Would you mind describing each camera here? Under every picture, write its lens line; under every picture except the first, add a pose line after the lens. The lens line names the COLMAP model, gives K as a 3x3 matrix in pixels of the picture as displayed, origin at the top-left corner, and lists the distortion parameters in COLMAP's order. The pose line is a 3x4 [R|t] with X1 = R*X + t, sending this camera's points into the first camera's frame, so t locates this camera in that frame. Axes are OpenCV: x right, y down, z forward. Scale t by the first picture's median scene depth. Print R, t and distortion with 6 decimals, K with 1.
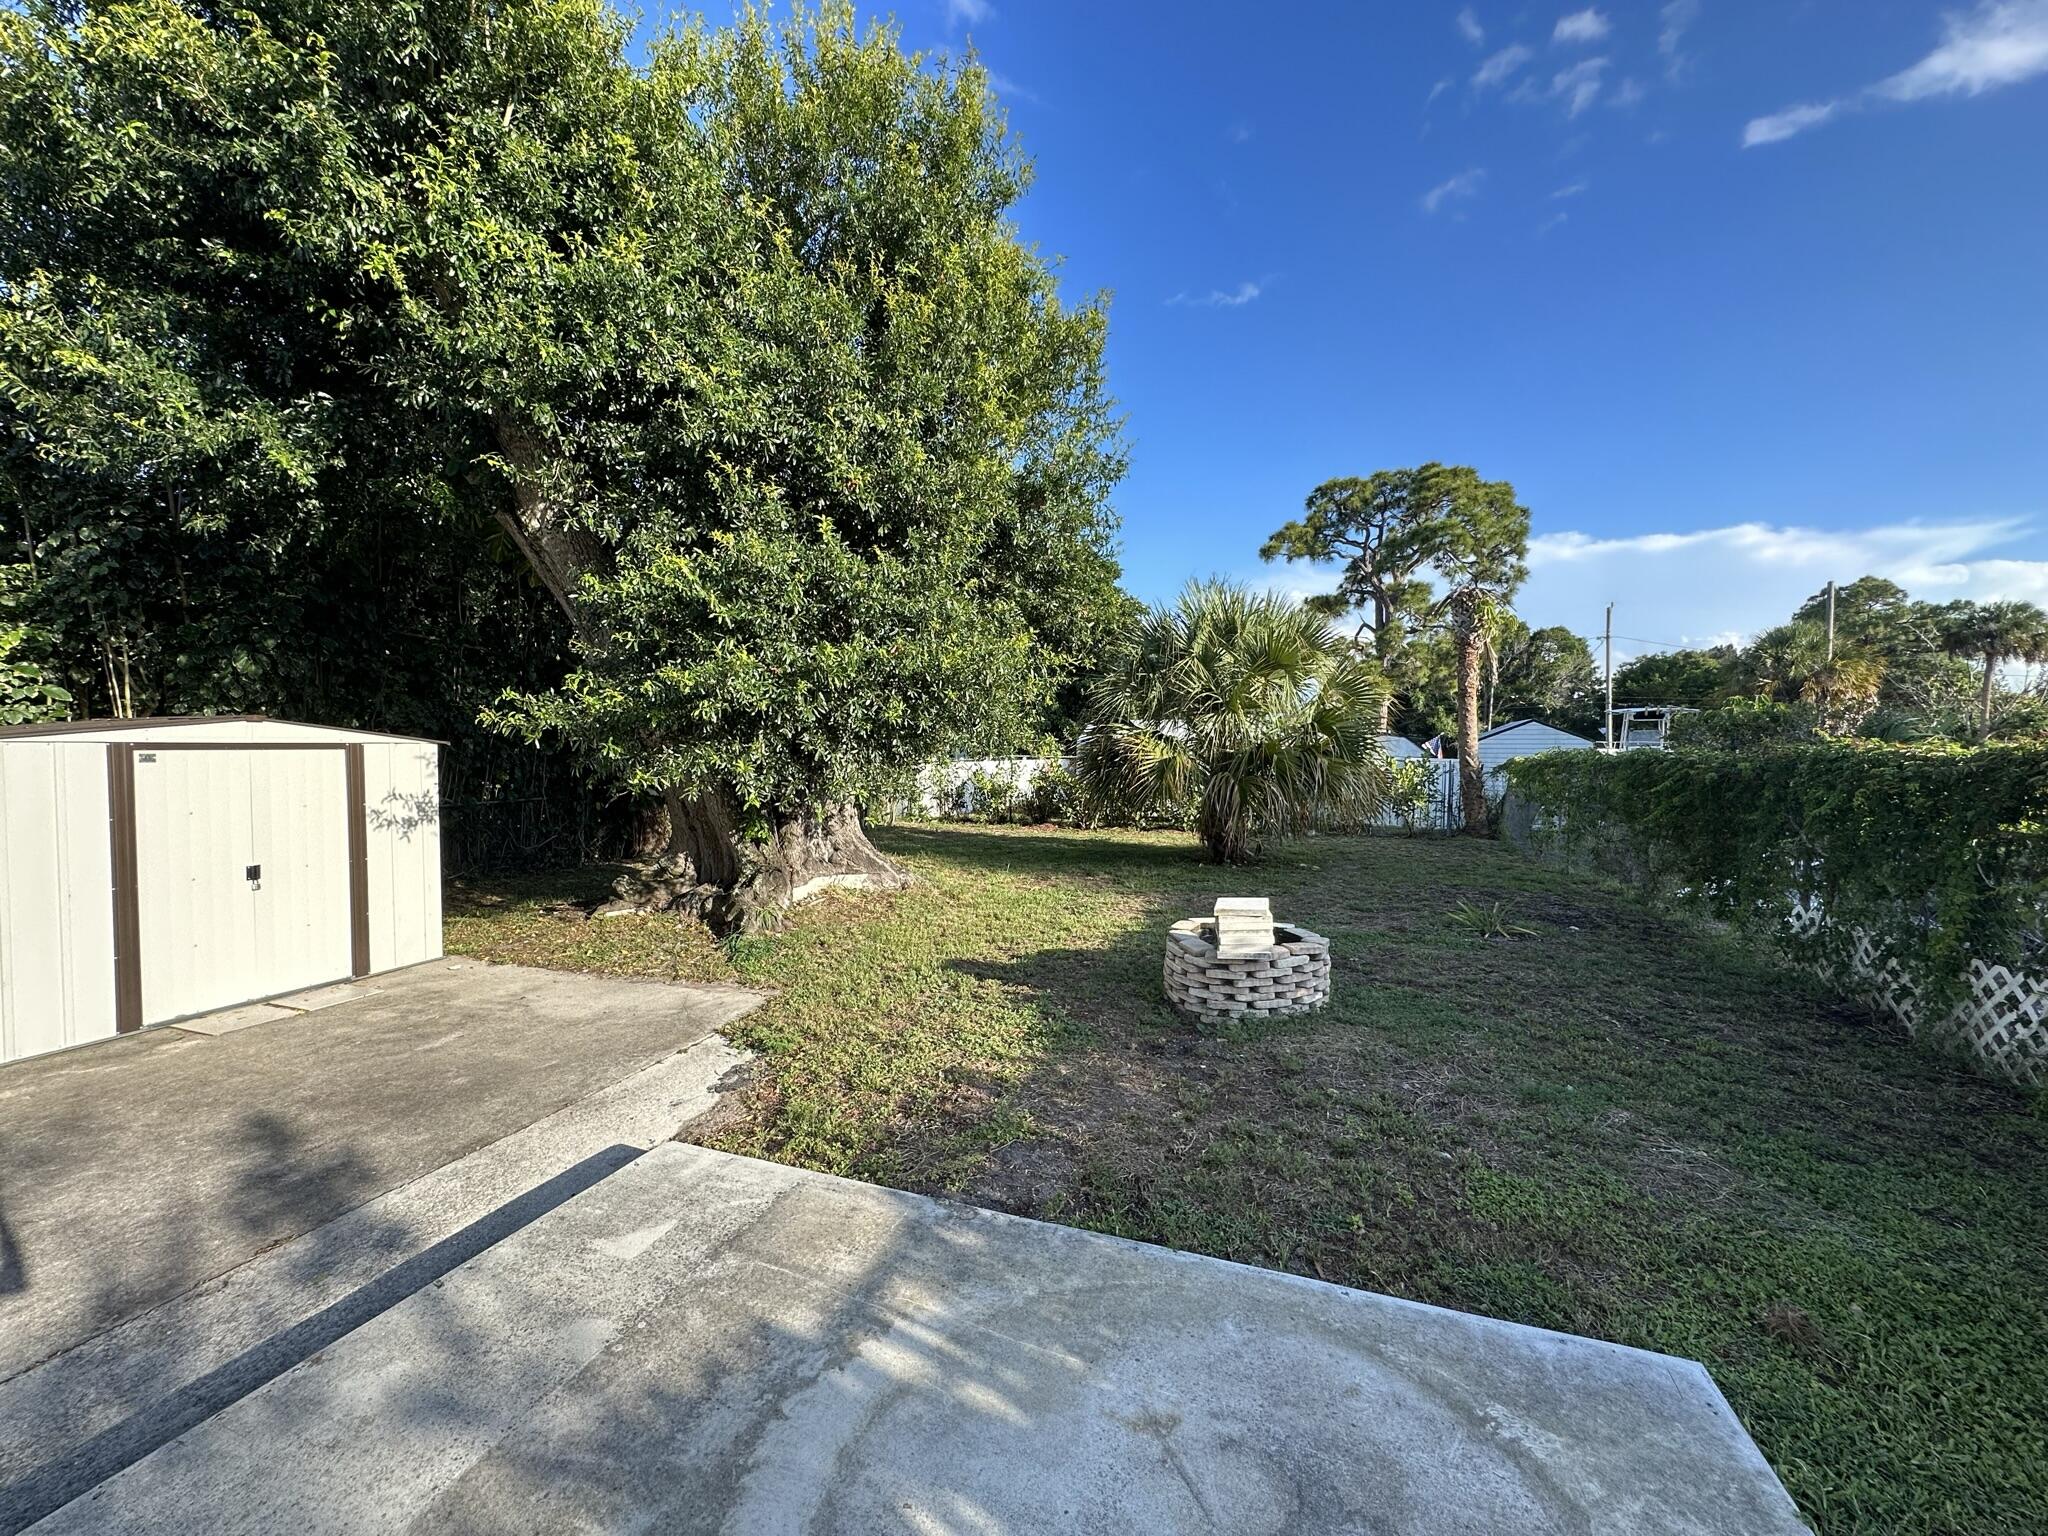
lens RADIAL K [[812.8, 0, 1025.3], [0, 812.8, 768.6], [0, 0, 1]] dist [-0.002775, 0.000533]
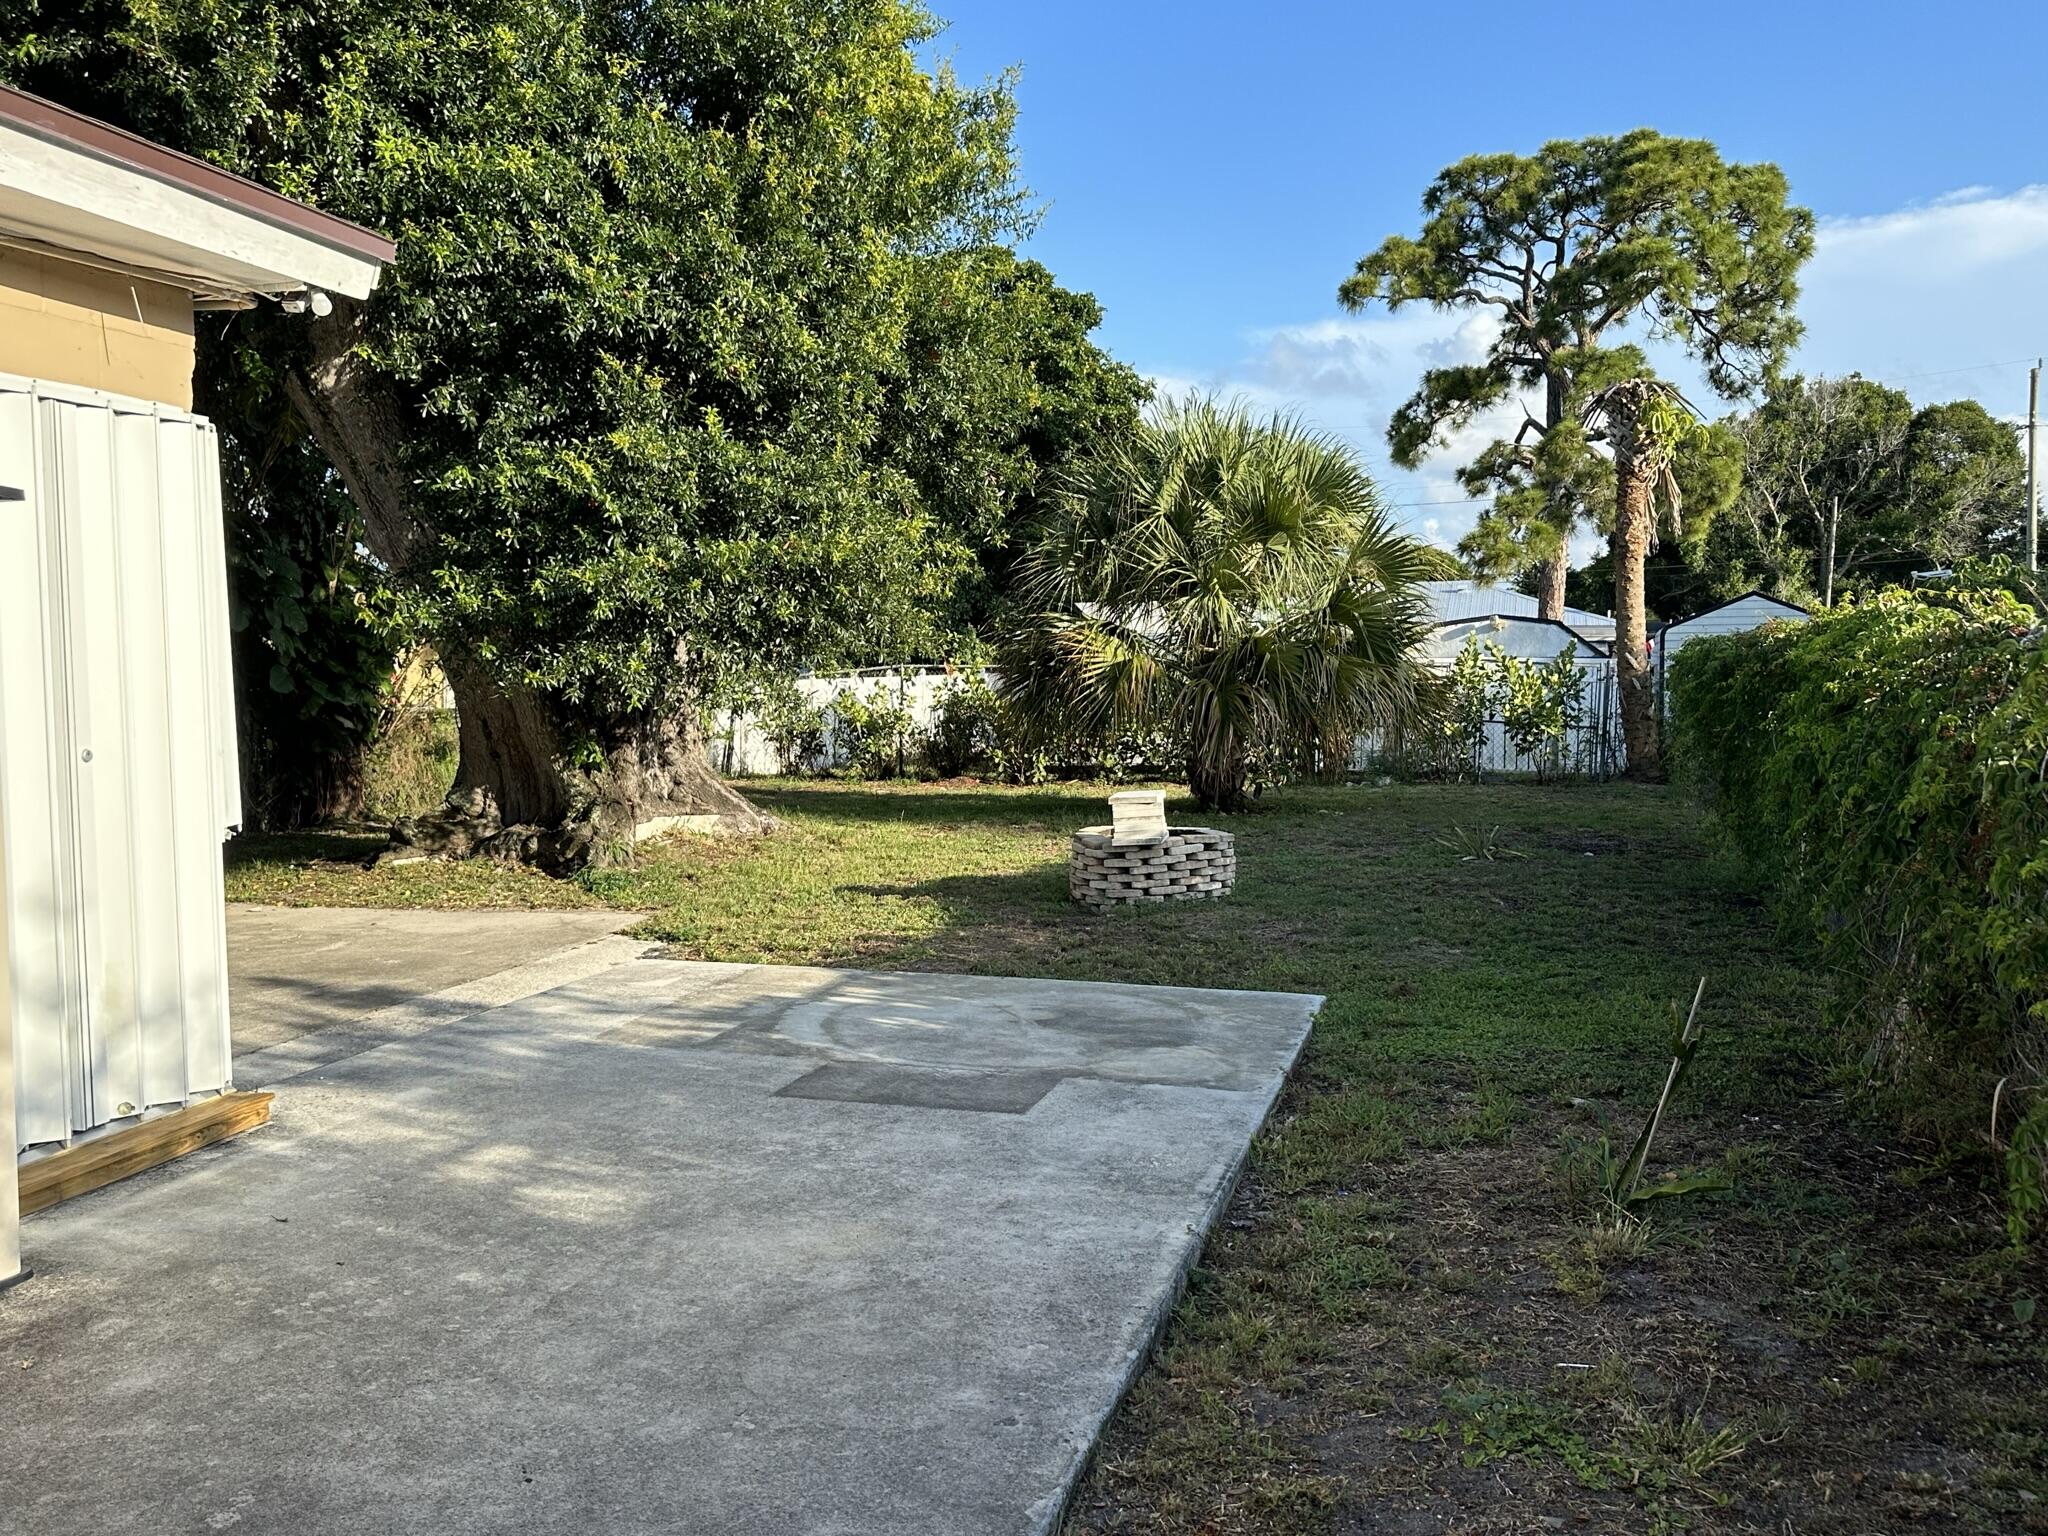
lens RADIAL K [[1703.4, 0, 1033.9], [0, 1703.4, 768.9], [0, 0, 1]] dist [0.103166, -0.007039]
pose [[0.997862, -0.017340, 0.063015, 0.002238], [0.014772, 0.999051, 0.040985, 0.041750], [-0.063666, -0.039966, 0.997171, -1.051722]]
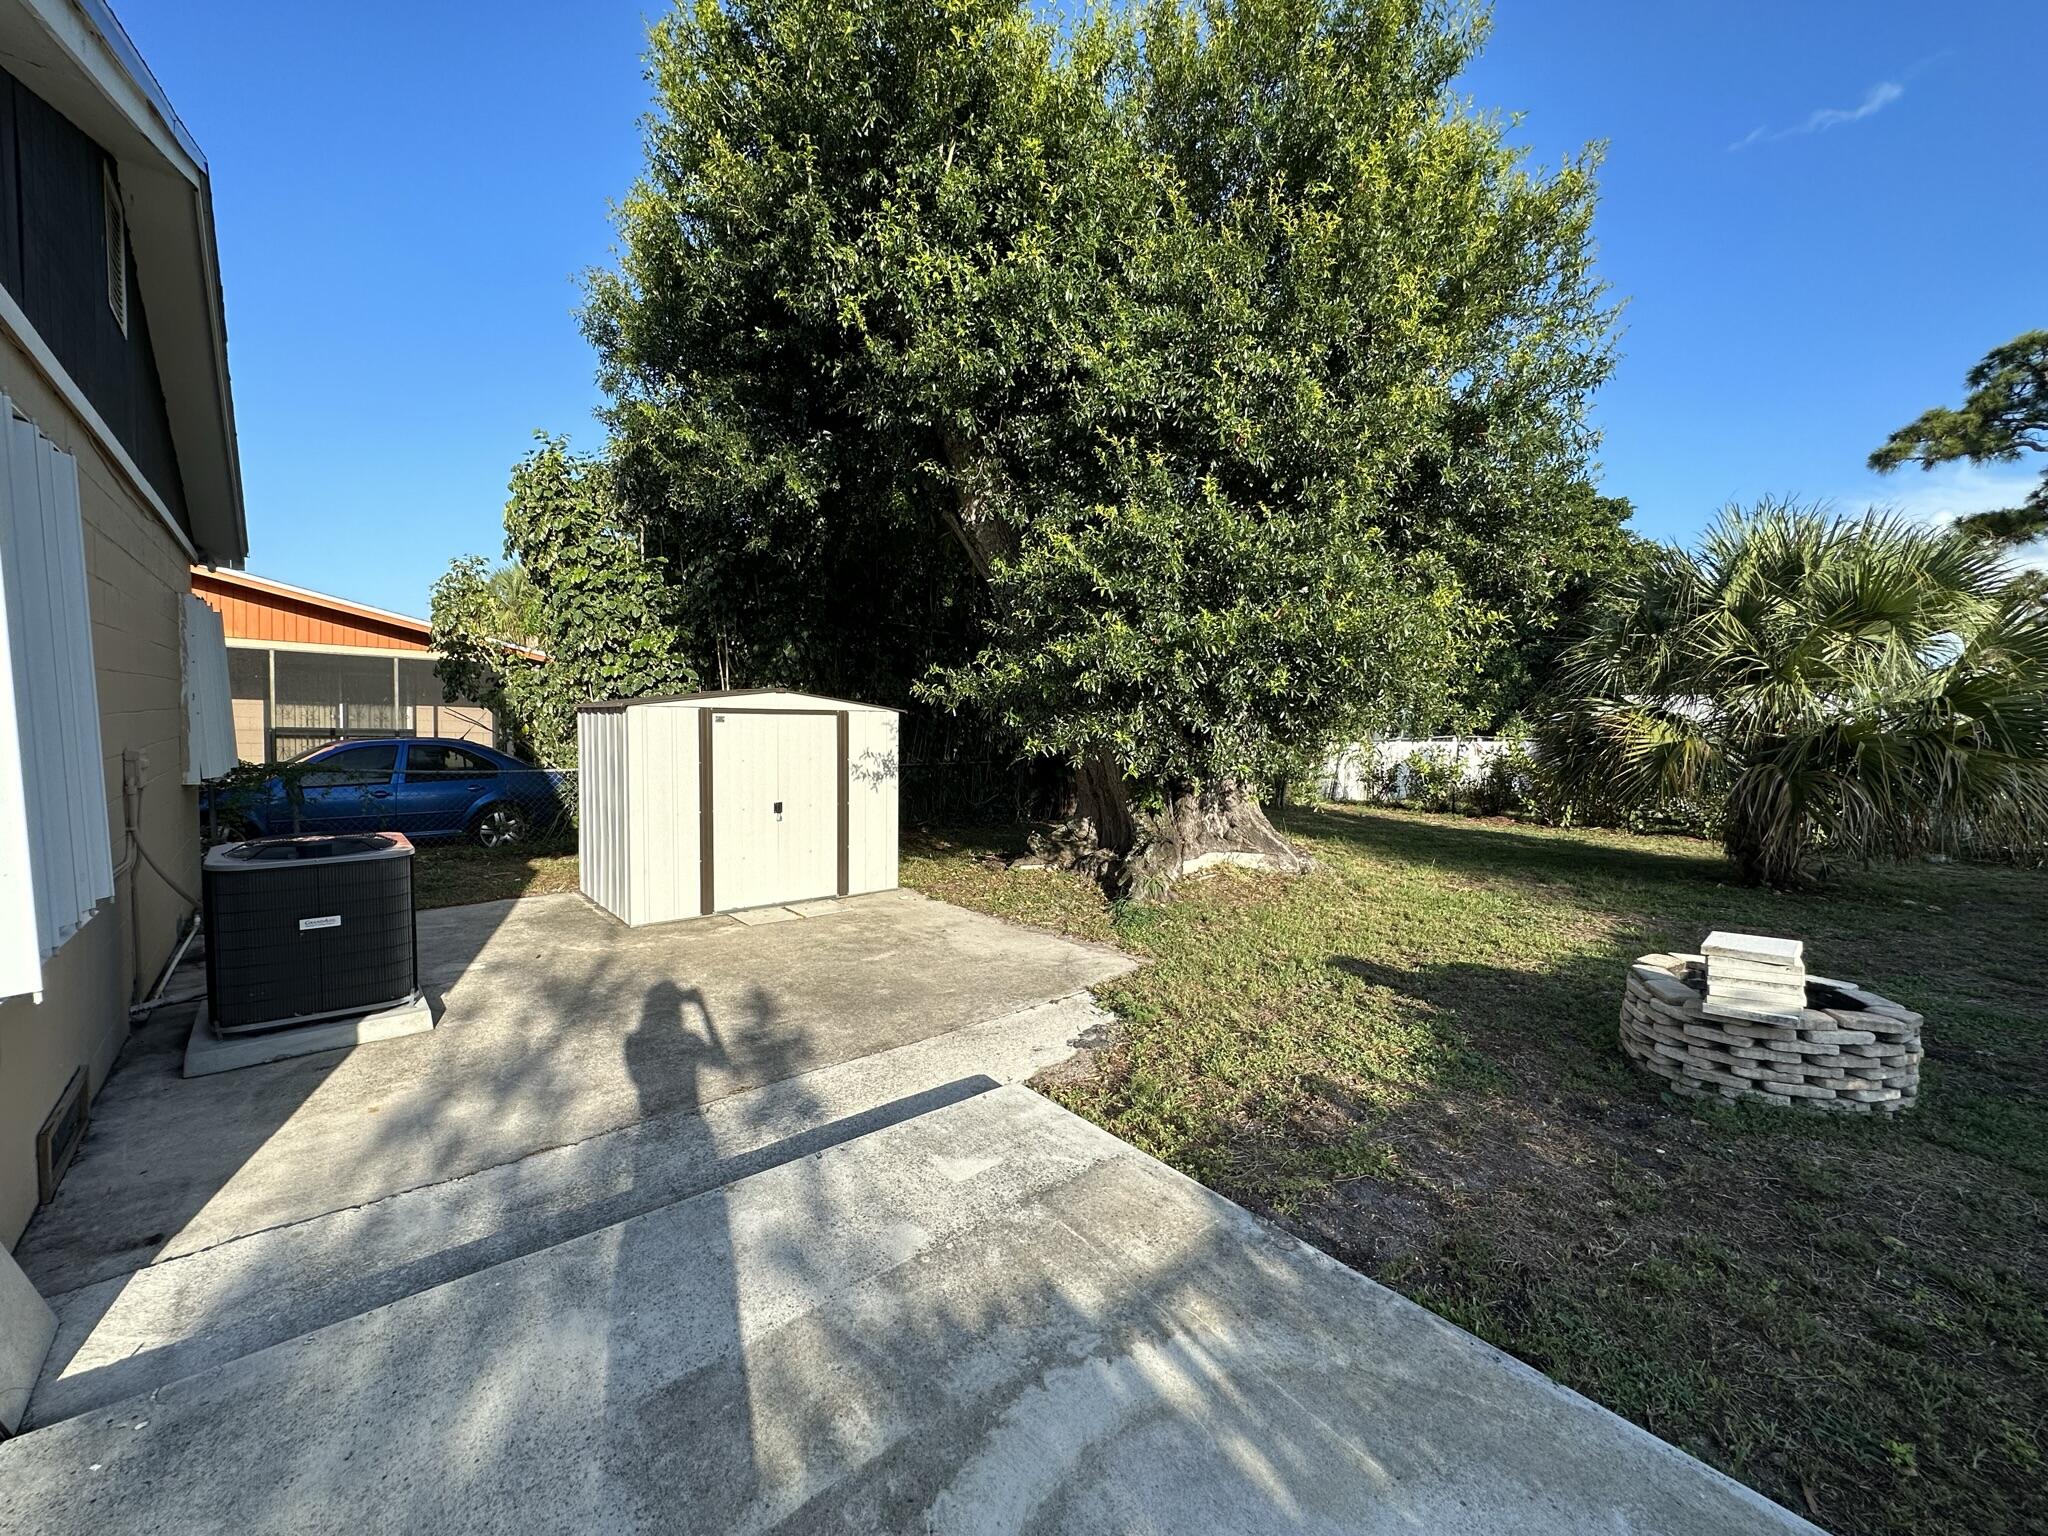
lens RADIAL K [[812.8, 0, 1025.3], [0, 812.8, 768.6], [0, 0, 1]] dist [-0.002775, 0.000533]
pose [[0.868095, 0.044996, -0.494354, 0.051558], [-0.030622, 0.998841, 0.037142, 0.003478], [0.495452, -0.017105, 0.868467, 0.052626]]
